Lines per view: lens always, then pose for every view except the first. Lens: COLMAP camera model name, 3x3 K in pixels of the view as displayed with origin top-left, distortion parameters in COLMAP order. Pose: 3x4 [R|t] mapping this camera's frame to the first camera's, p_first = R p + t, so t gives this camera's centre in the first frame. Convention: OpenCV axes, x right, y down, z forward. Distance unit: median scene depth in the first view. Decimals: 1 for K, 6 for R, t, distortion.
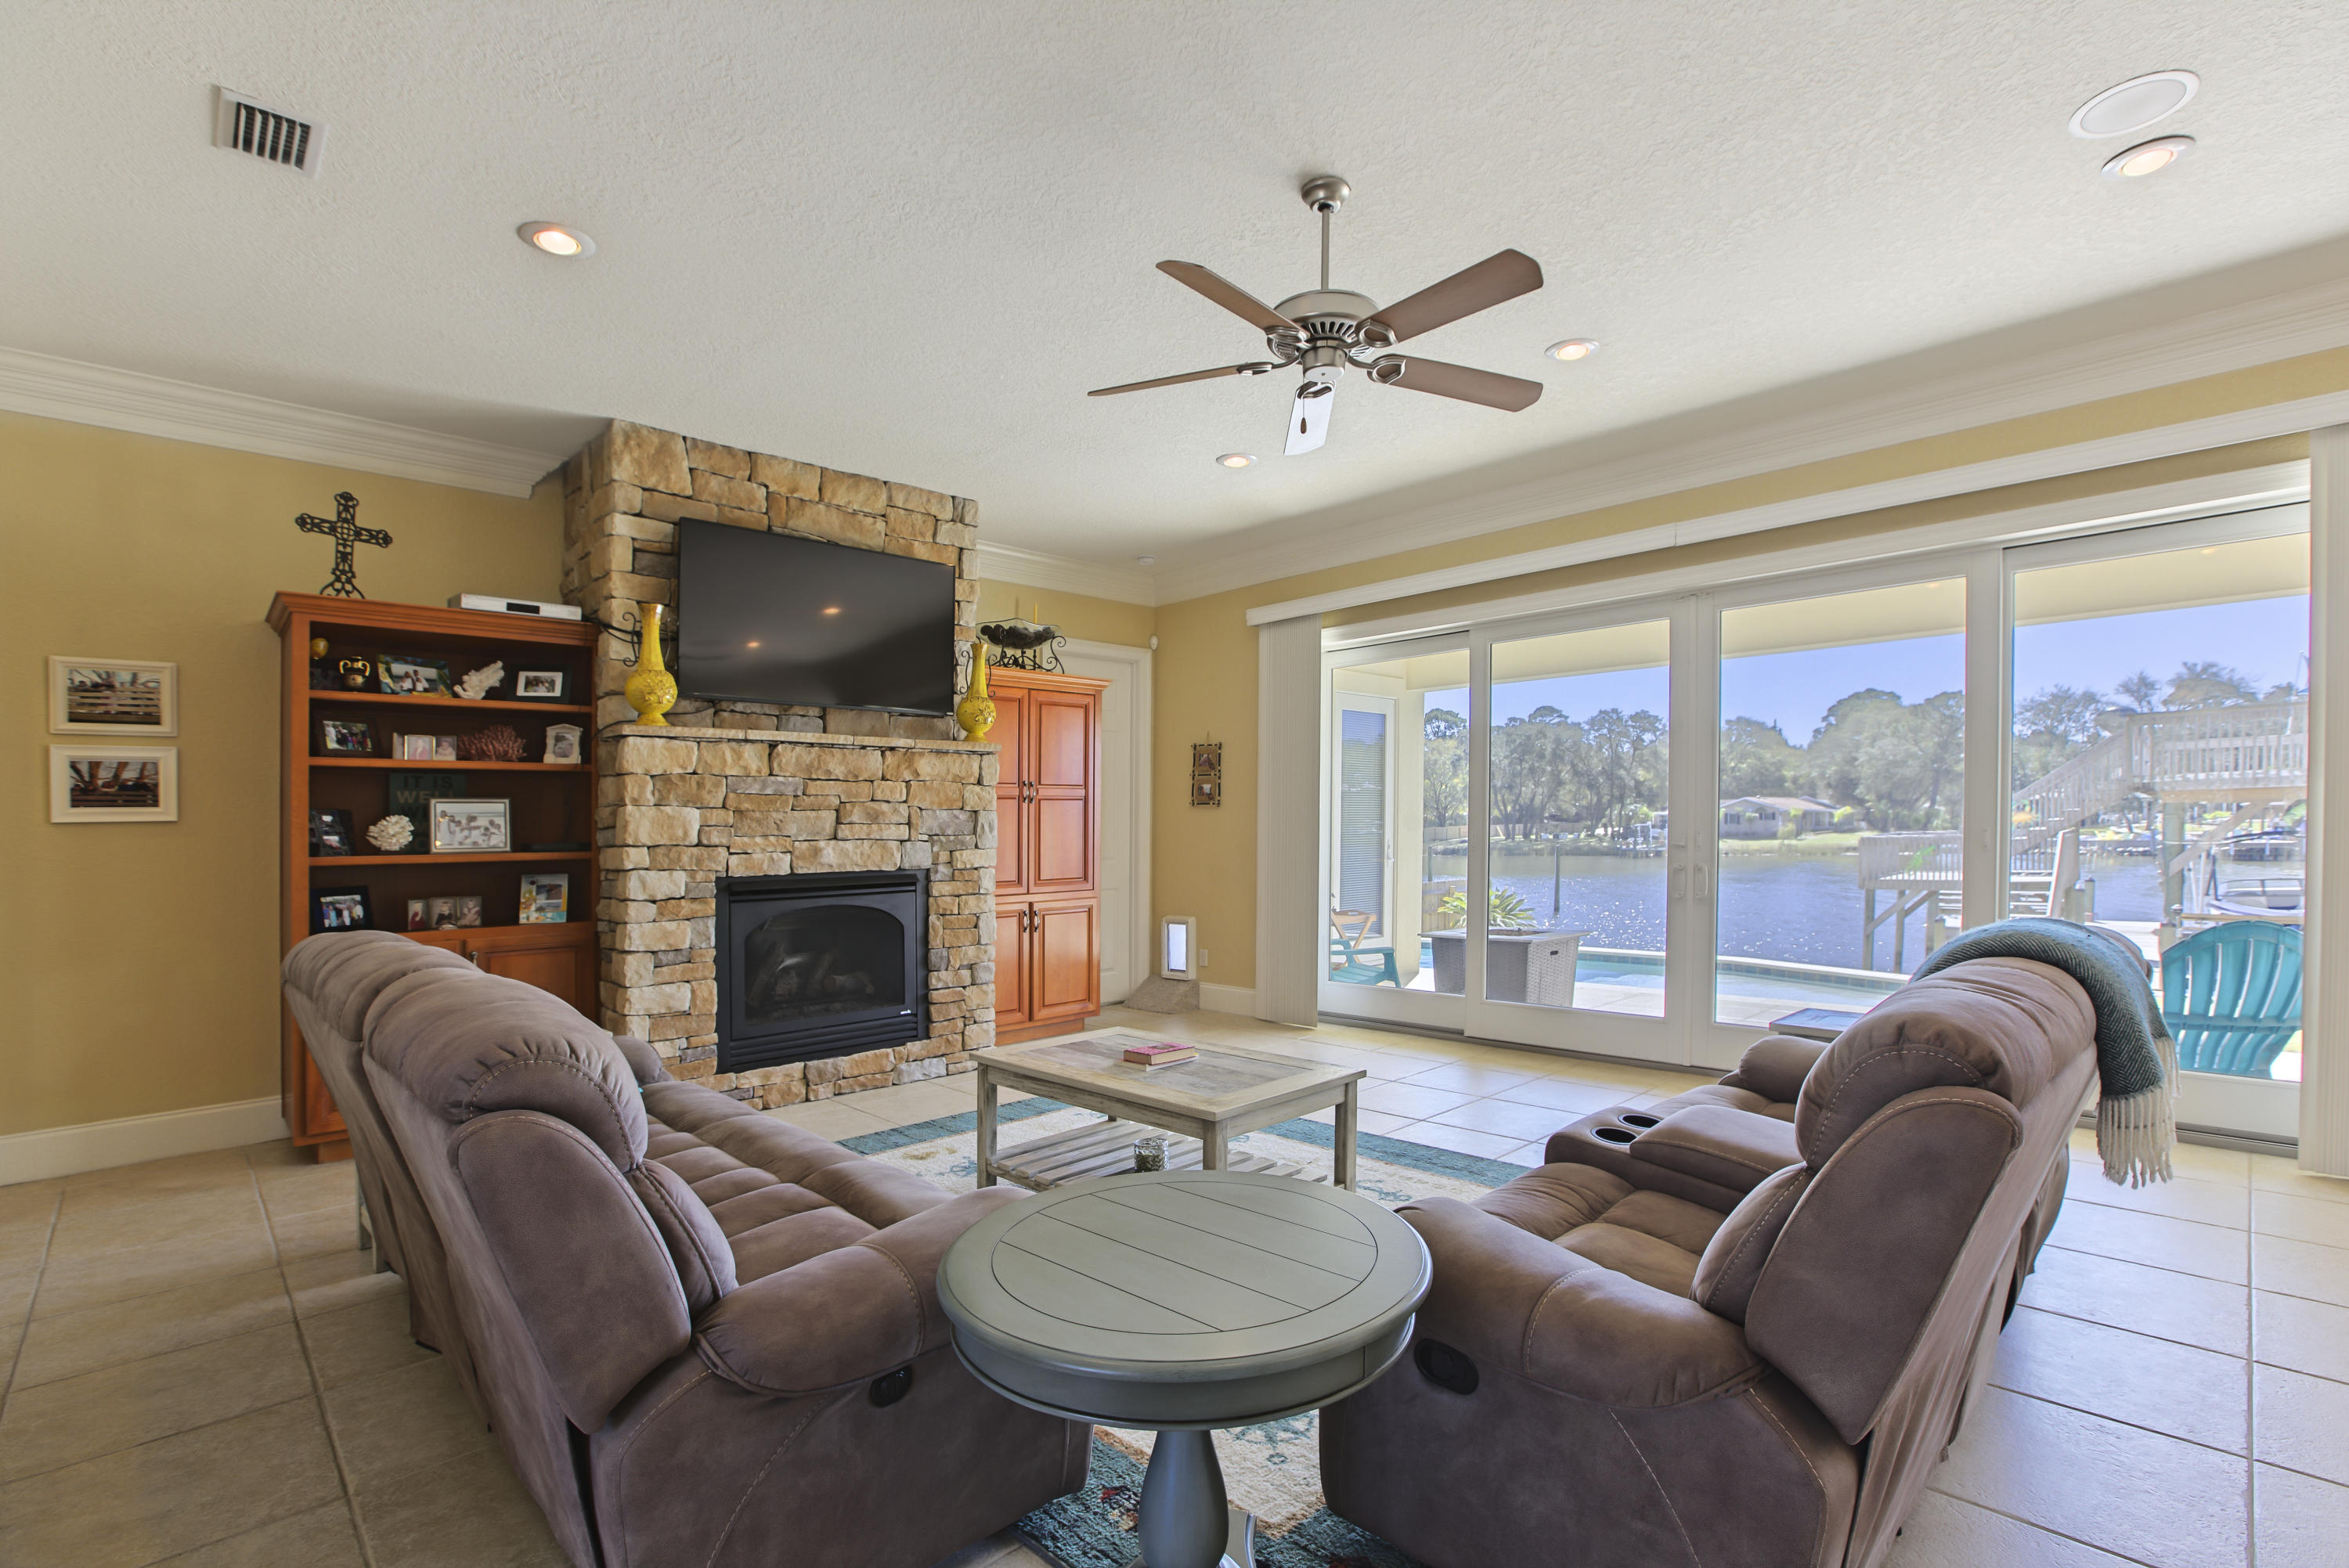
lens RADIAL K [[1067.5, 0, 1188.8], [0, 1067.5, 863.9], [0, 0, 1]] dist [-0.049491, 0.012284]
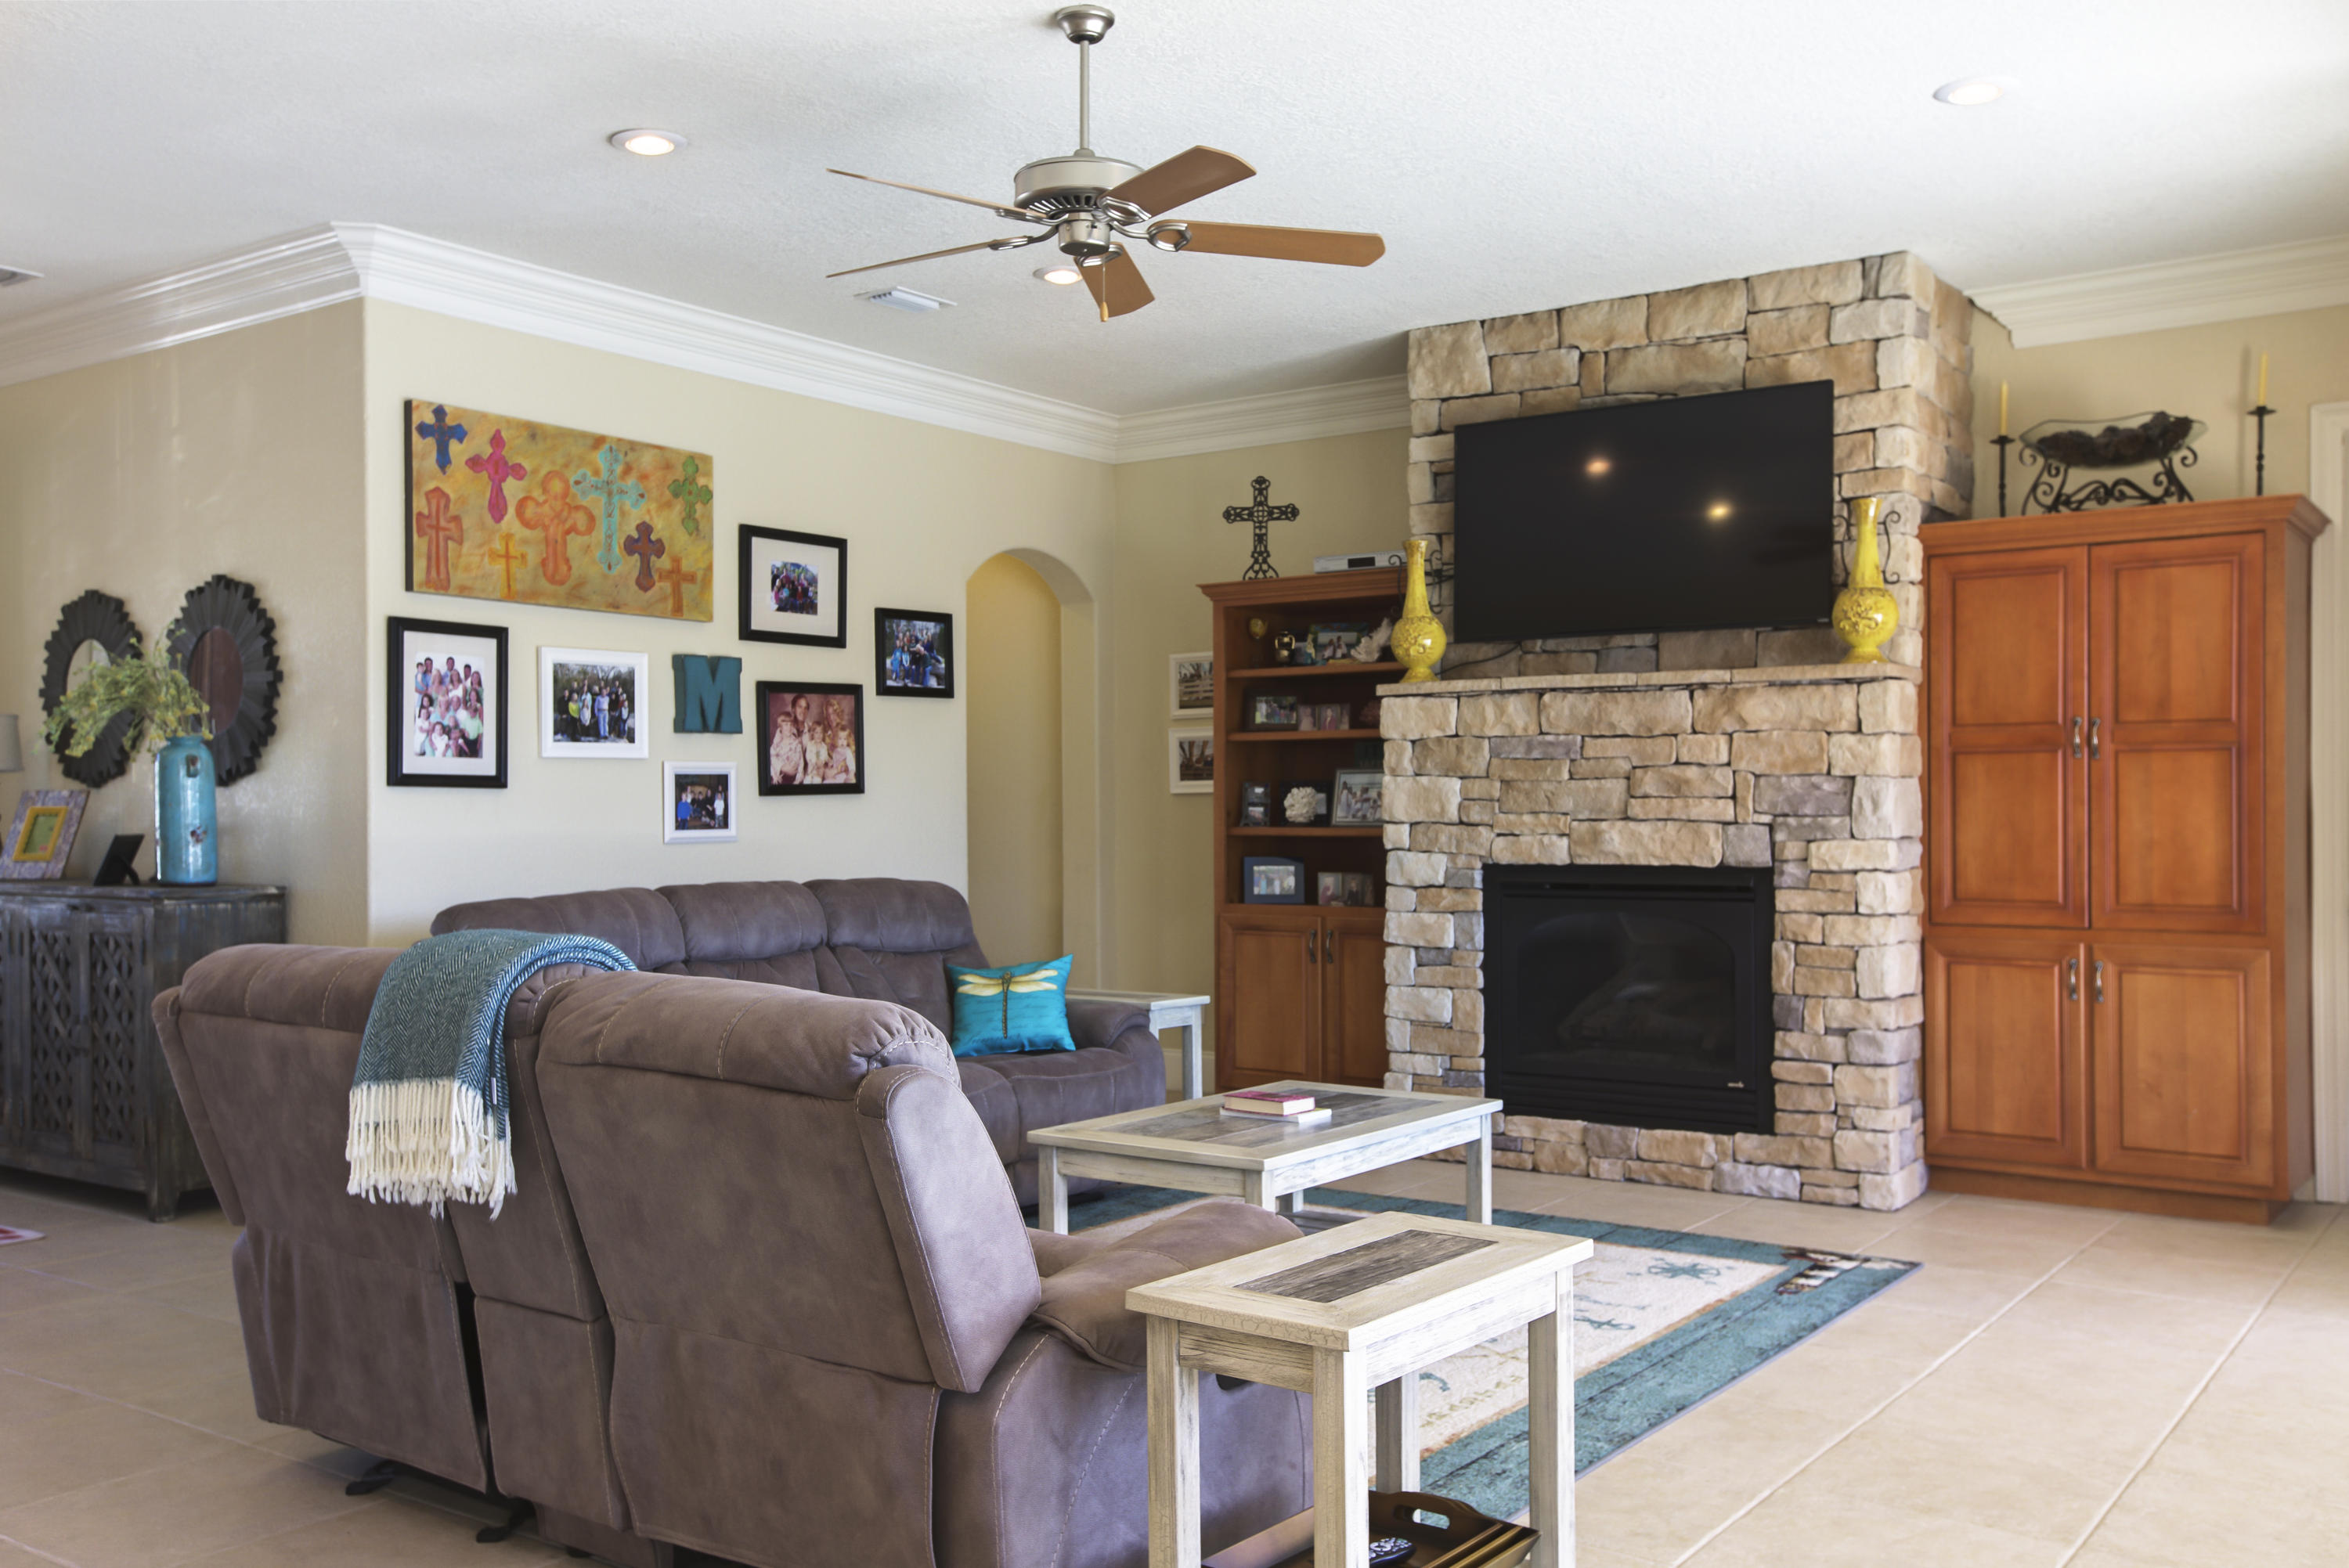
lens RADIAL K [[1989.6, 0, 1148.8], [0, 1989.6, 835.1], [0, 0, 1]] dist [0.012273, 0.006445]
pose [[0.174863, 0.023453, -0.984313, 0.889684], [-0.033462, 0.999280, 0.017865, -0.024567], [0.984024, 0.029813, 0.175522, 0.430456]]
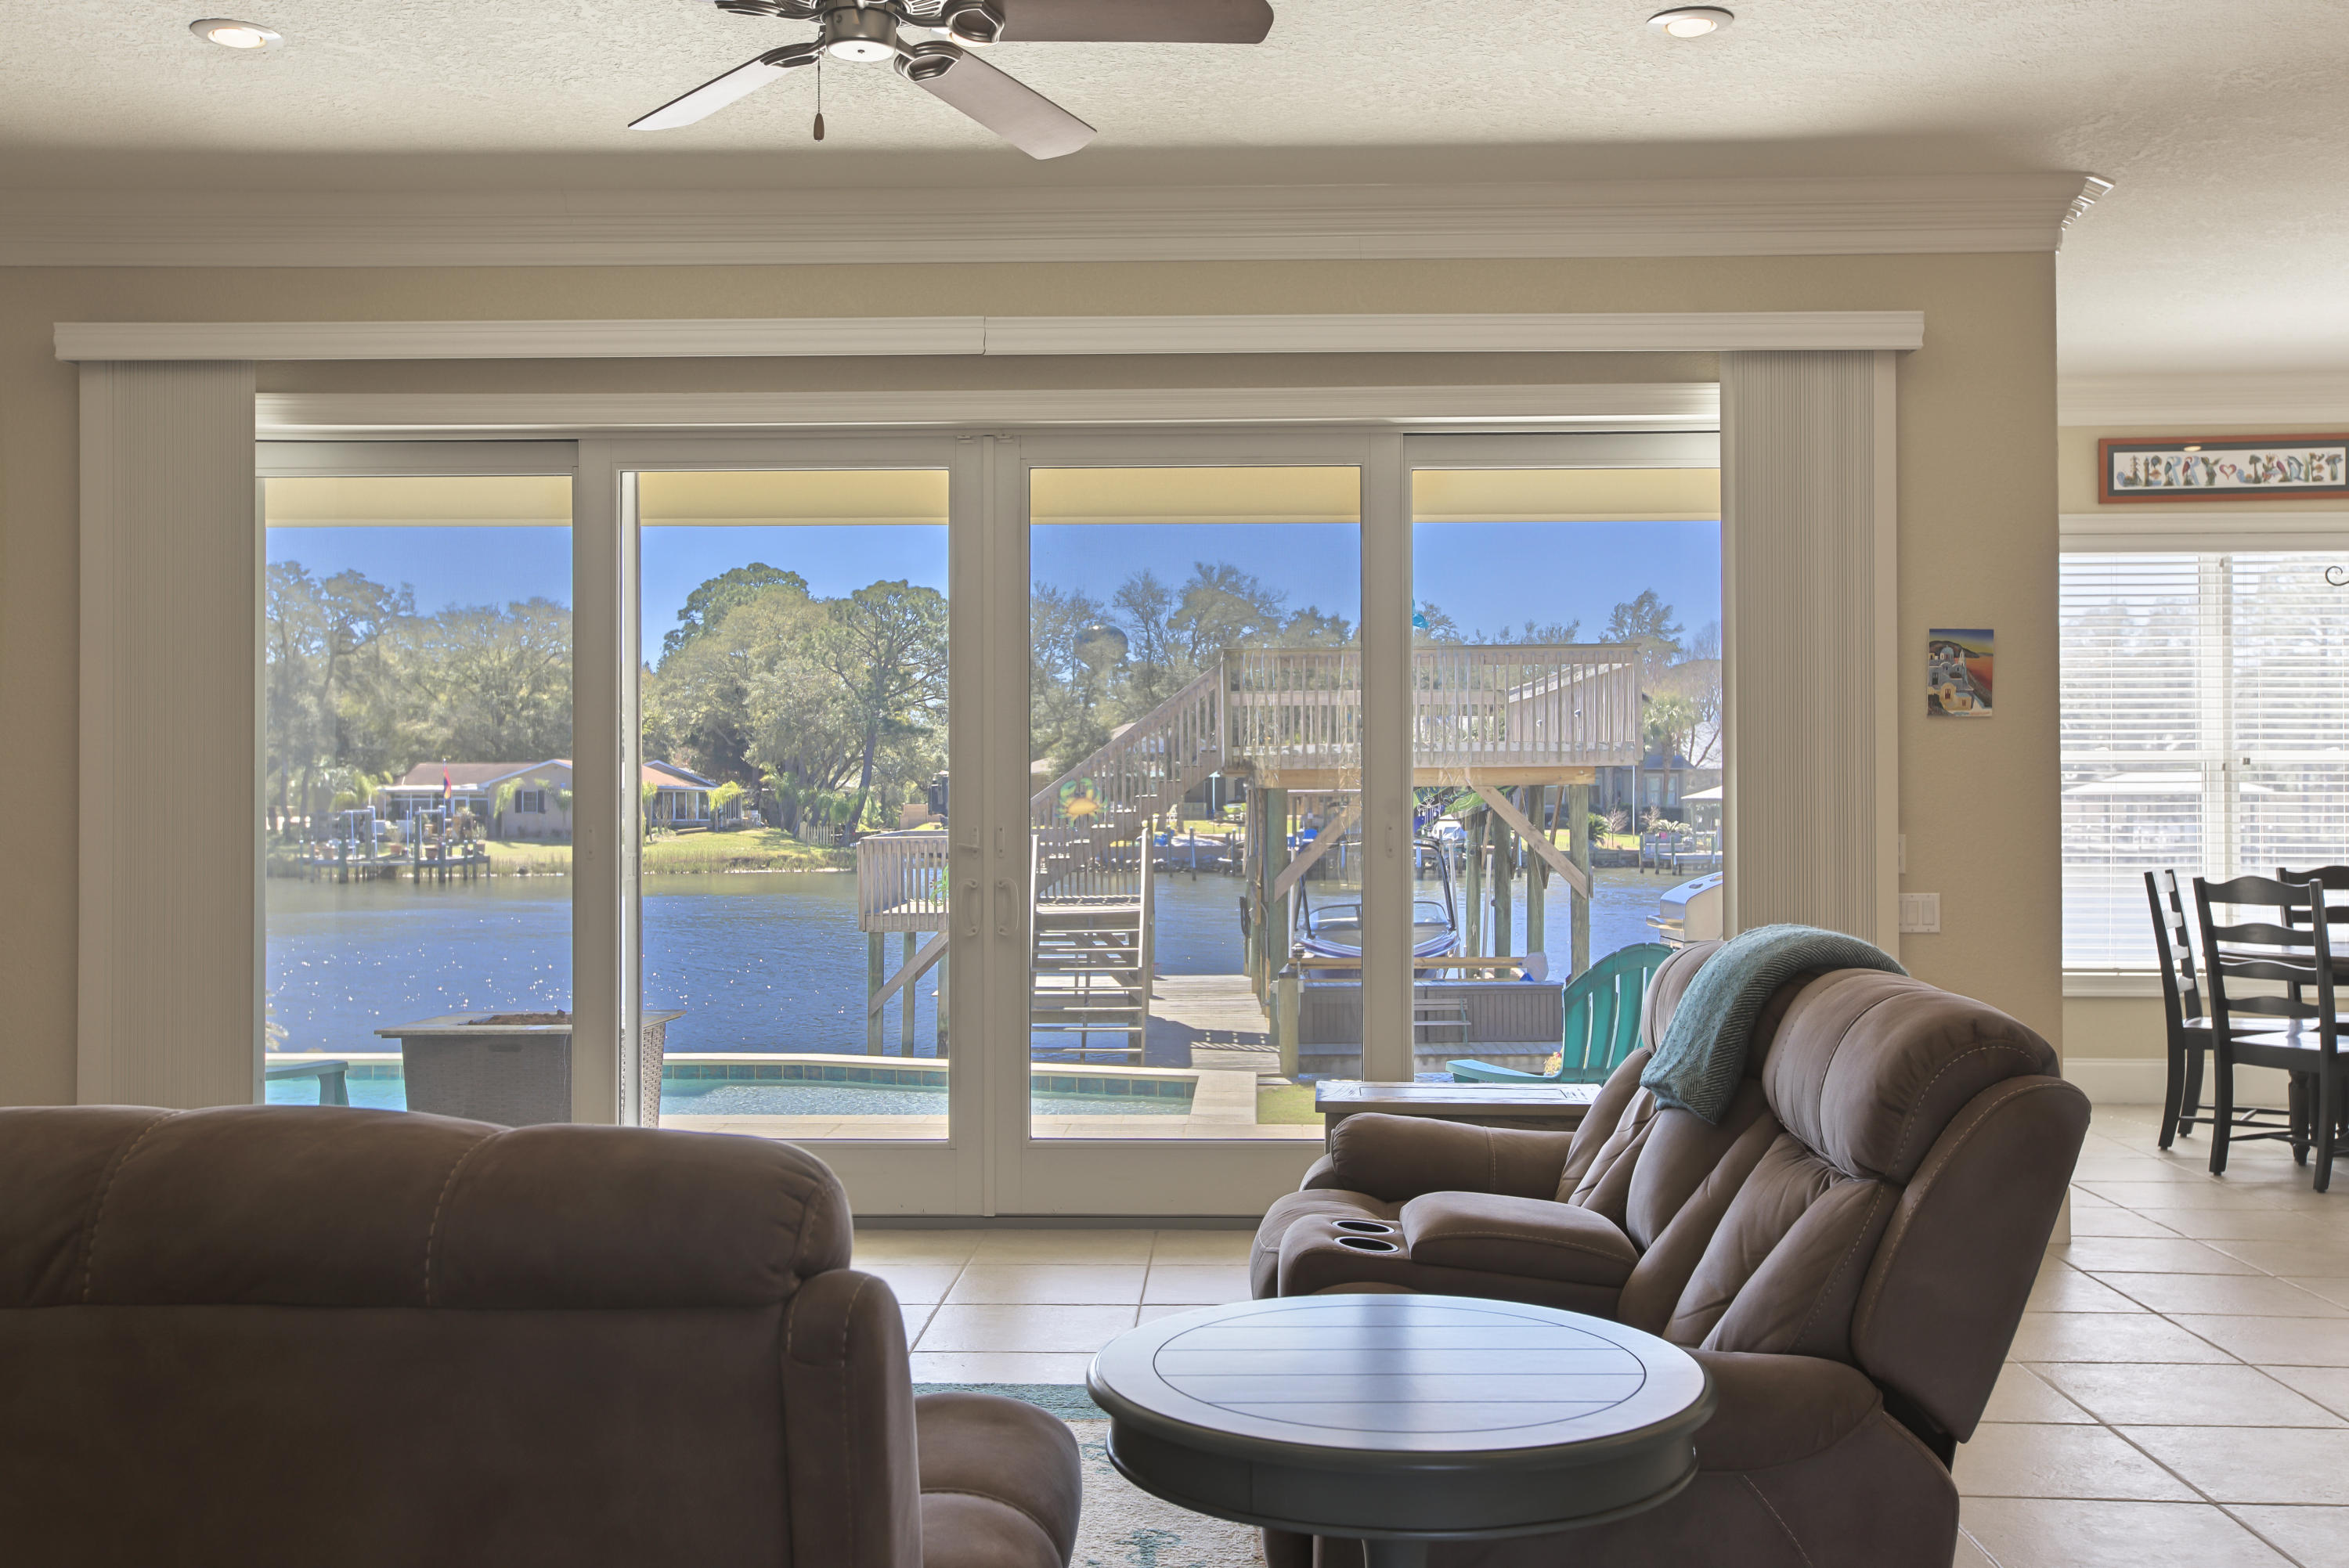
lens RADIAL K [[2299.1, 0, 1164.0], [0, 2299.1, 805.7], [0, 0, 1]] dist [0.026483, 0.000000]
pose [[0.726293, 0.014862, 0.687225, -0.366948], [0.011982, 0.999341, -0.034275, 0.004060], [-0.687281, 0.033128, 0.725636, -0.025985]]
